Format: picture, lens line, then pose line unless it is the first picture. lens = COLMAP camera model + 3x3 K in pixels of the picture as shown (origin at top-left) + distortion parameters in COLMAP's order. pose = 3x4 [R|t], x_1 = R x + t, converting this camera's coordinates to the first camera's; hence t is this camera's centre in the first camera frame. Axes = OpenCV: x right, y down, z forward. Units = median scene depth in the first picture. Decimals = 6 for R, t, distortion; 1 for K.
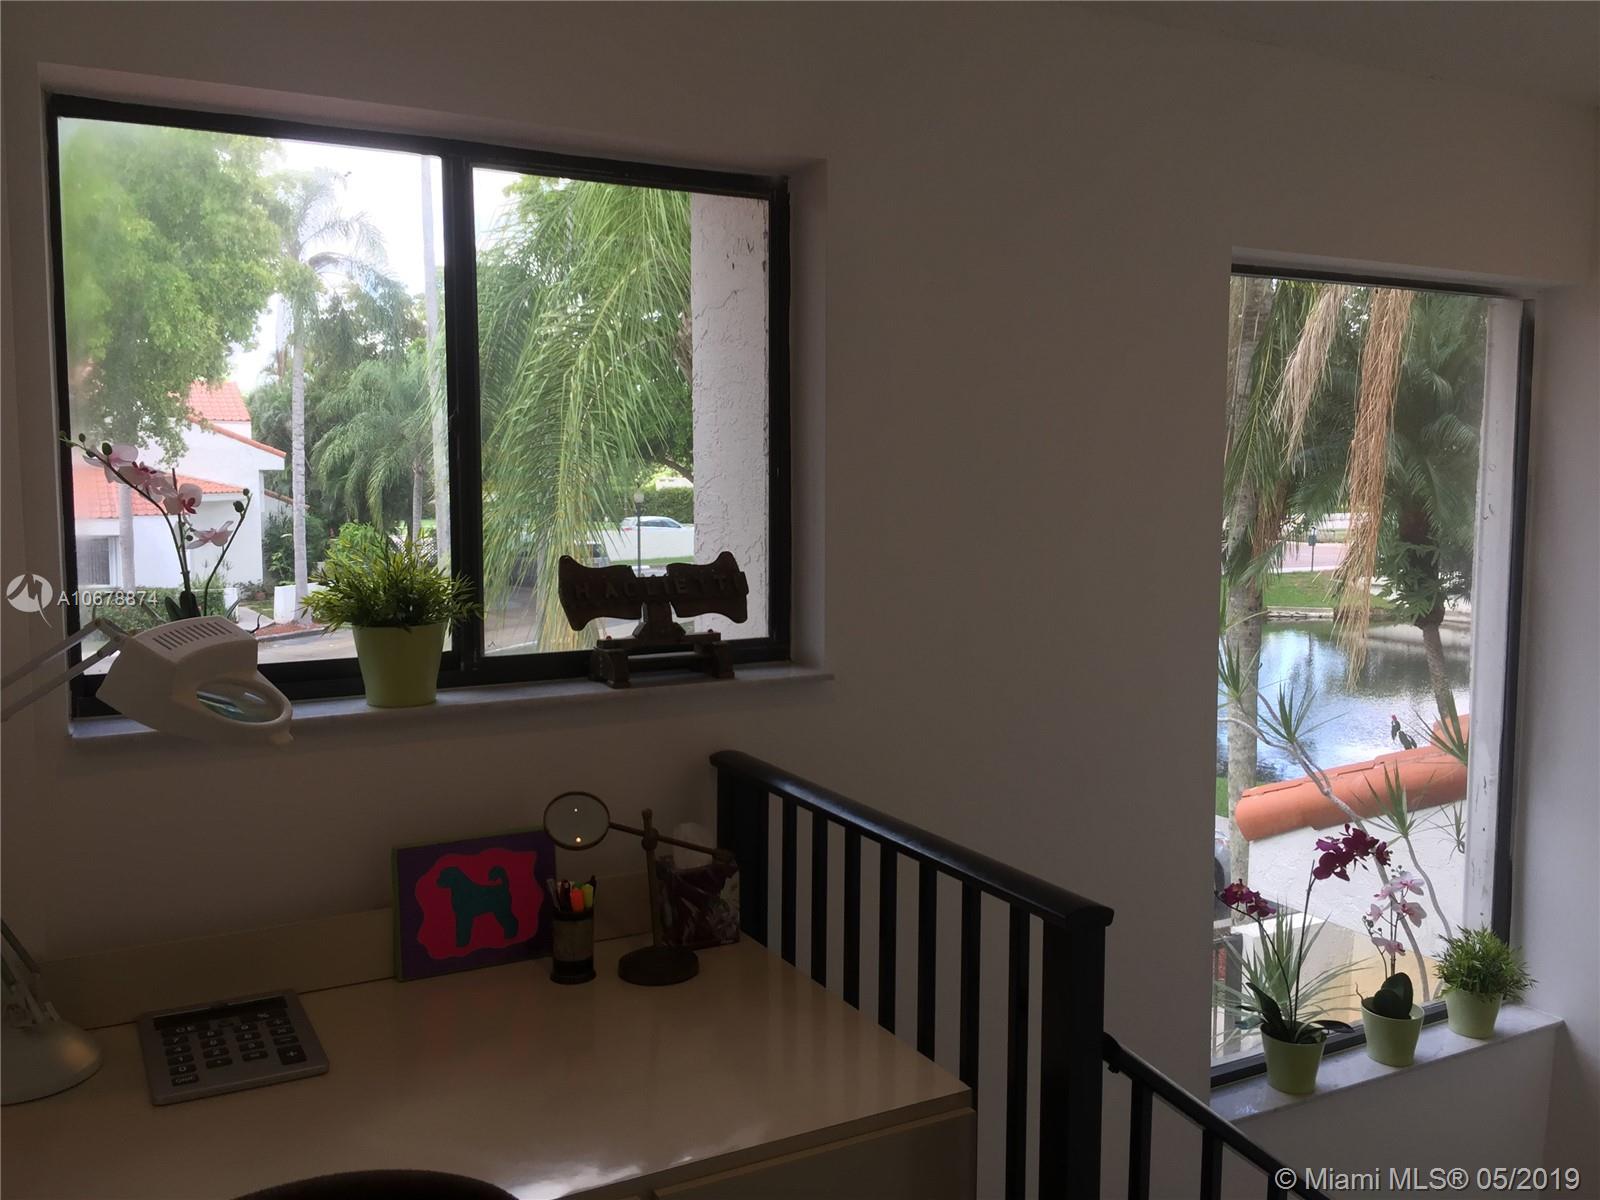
lens RADIAL K [[1372.7, 0, 782.7], [0, 1372.7, 596.9], [0, 0, 1]] dist [0.070696, -0.098593]
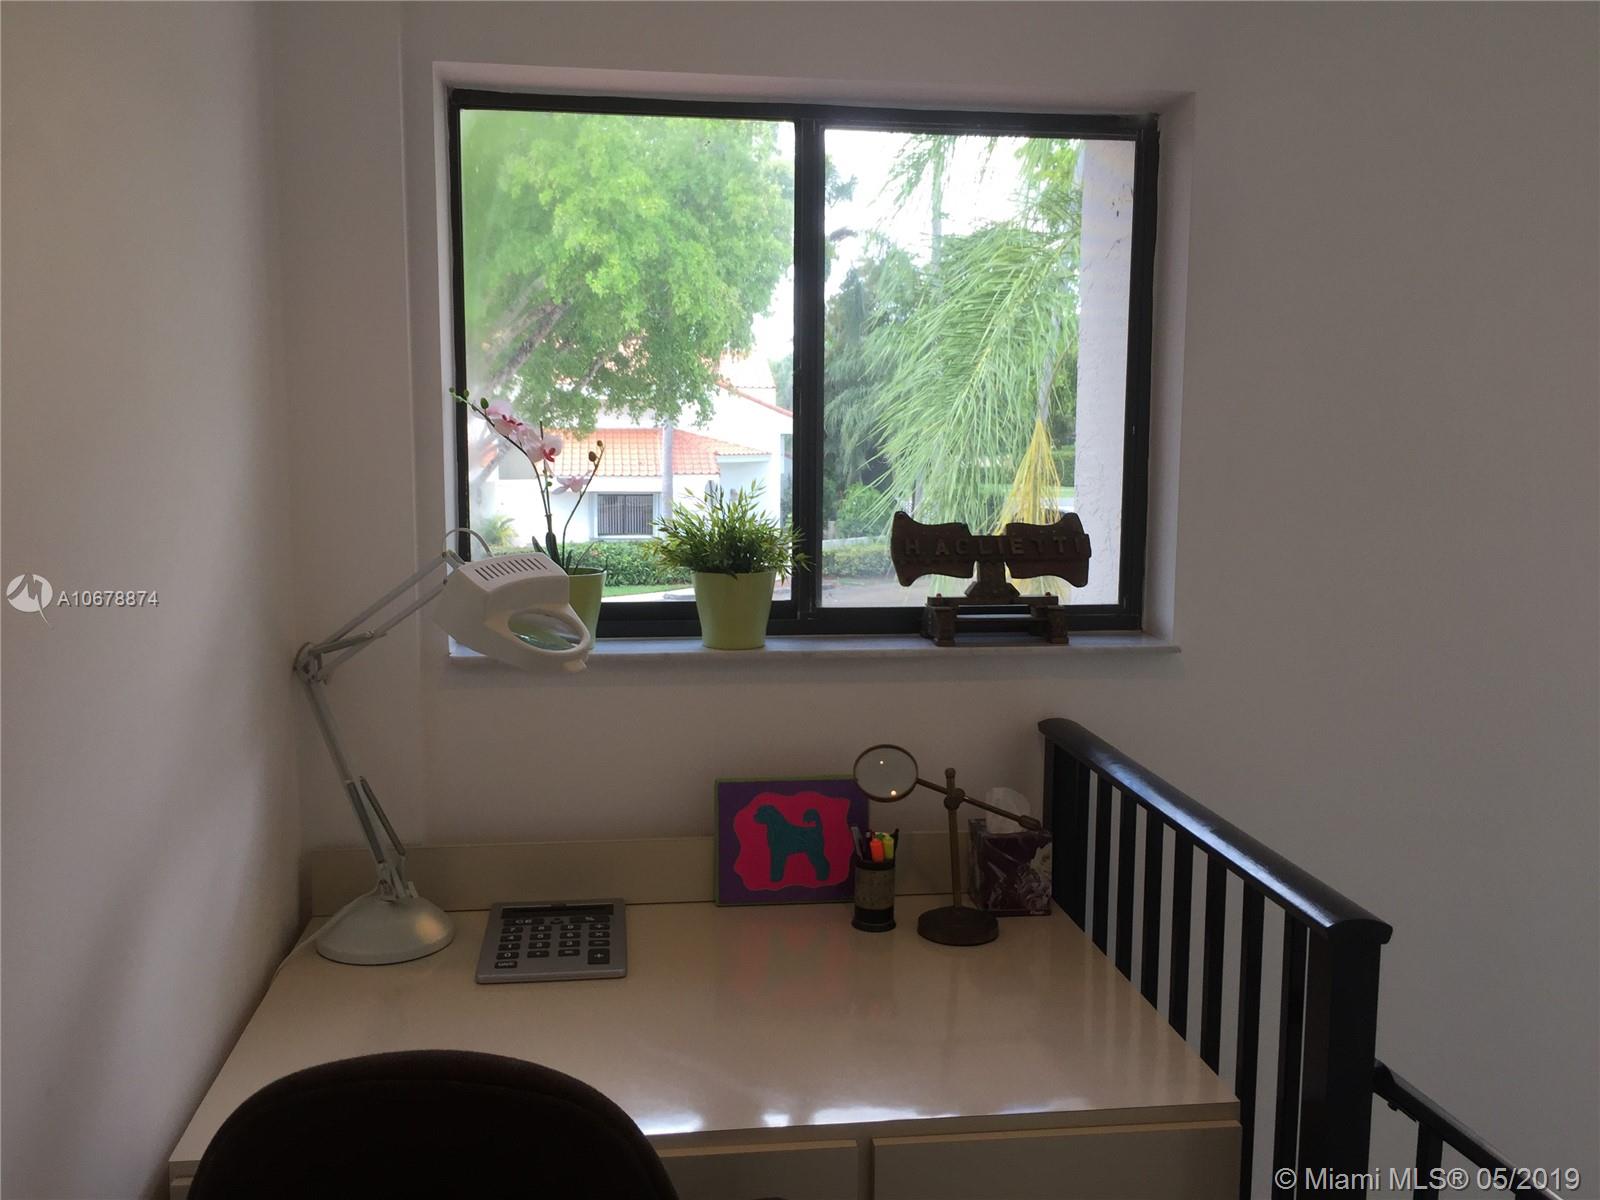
lens RADIAL K [[1372.7, 0, 790.3], [0, 1372.7, 593.2], [0, 0, 1]] dist [0.070696, -0.098593]
pose [[0.934459, 0.050322, -0.352496, 0.132536], [-0.042623, 0.998653, 0.029574, 0.003561], [0.353510, -0.012611, 0.935346, 0.030876]]
